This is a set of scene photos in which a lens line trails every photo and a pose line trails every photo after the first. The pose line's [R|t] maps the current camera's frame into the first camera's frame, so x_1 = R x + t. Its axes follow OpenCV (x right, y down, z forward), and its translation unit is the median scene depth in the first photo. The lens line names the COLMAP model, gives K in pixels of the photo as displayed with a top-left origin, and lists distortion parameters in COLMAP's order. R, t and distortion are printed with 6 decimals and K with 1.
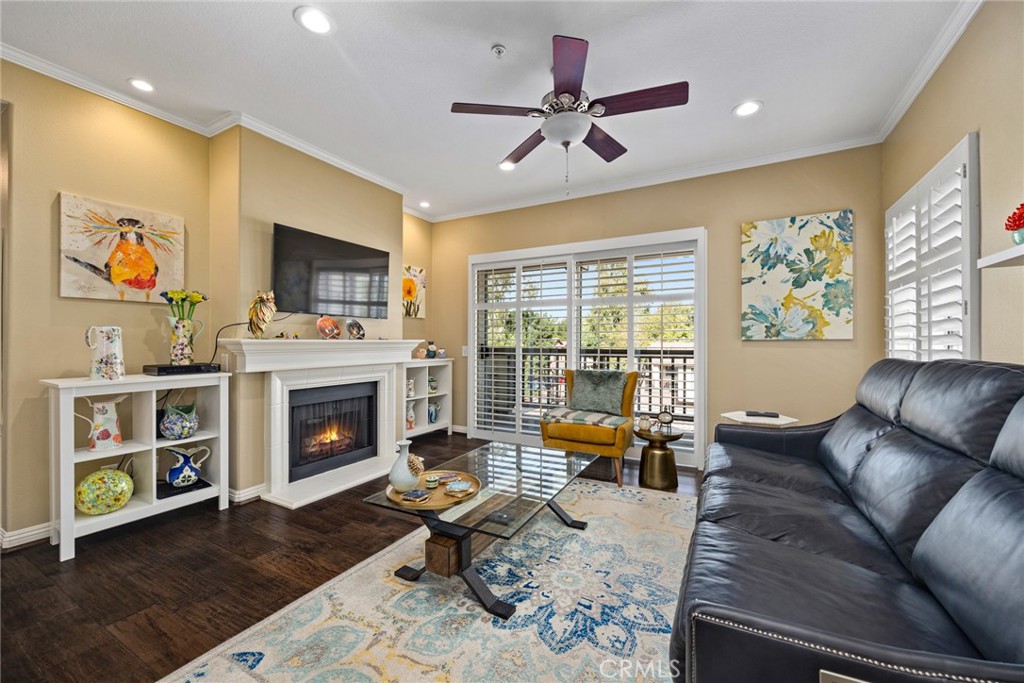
lens RADIAL K [[412.6, 0, 513.4], [0, 412.6, 341.3], [0, 0, 1]] dist [-0.002966, -0.000155]
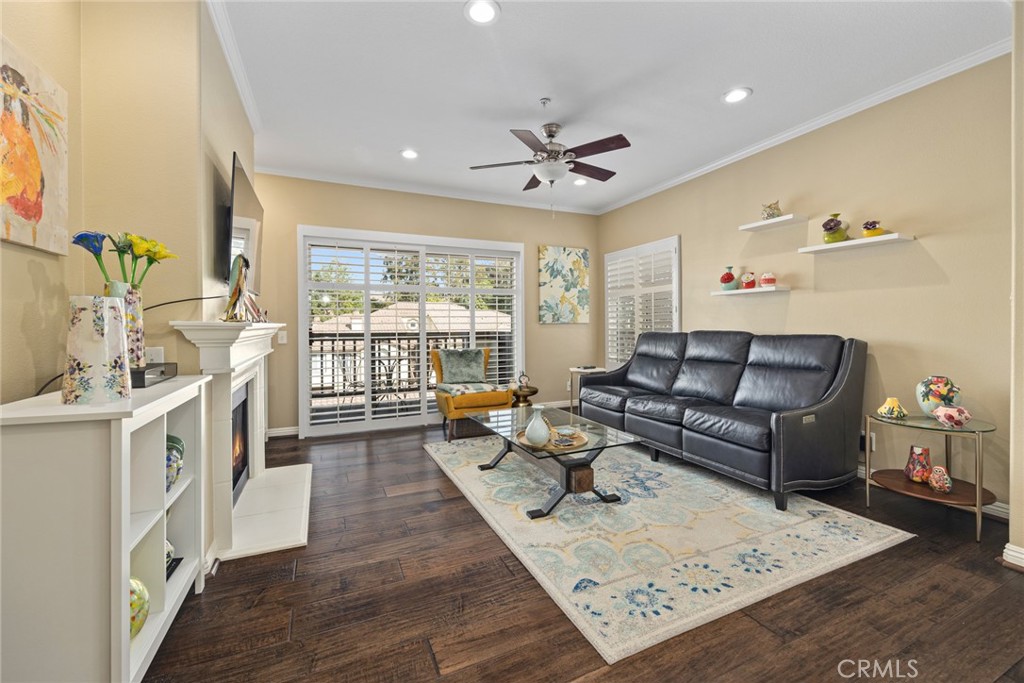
lens RADIAL K [[412.6, 0, 515.6], [0, 412.6, 331.4], [0, 0, 1]] dist [-0.002966, -0.000155]
pose [[0.592932, -0.016267, 0.805088, -0.759486], [0.003897, 0.999842, 0.017332, -0.000855], [-0.805243, -0.007139, 0.592902, 0.195433]]
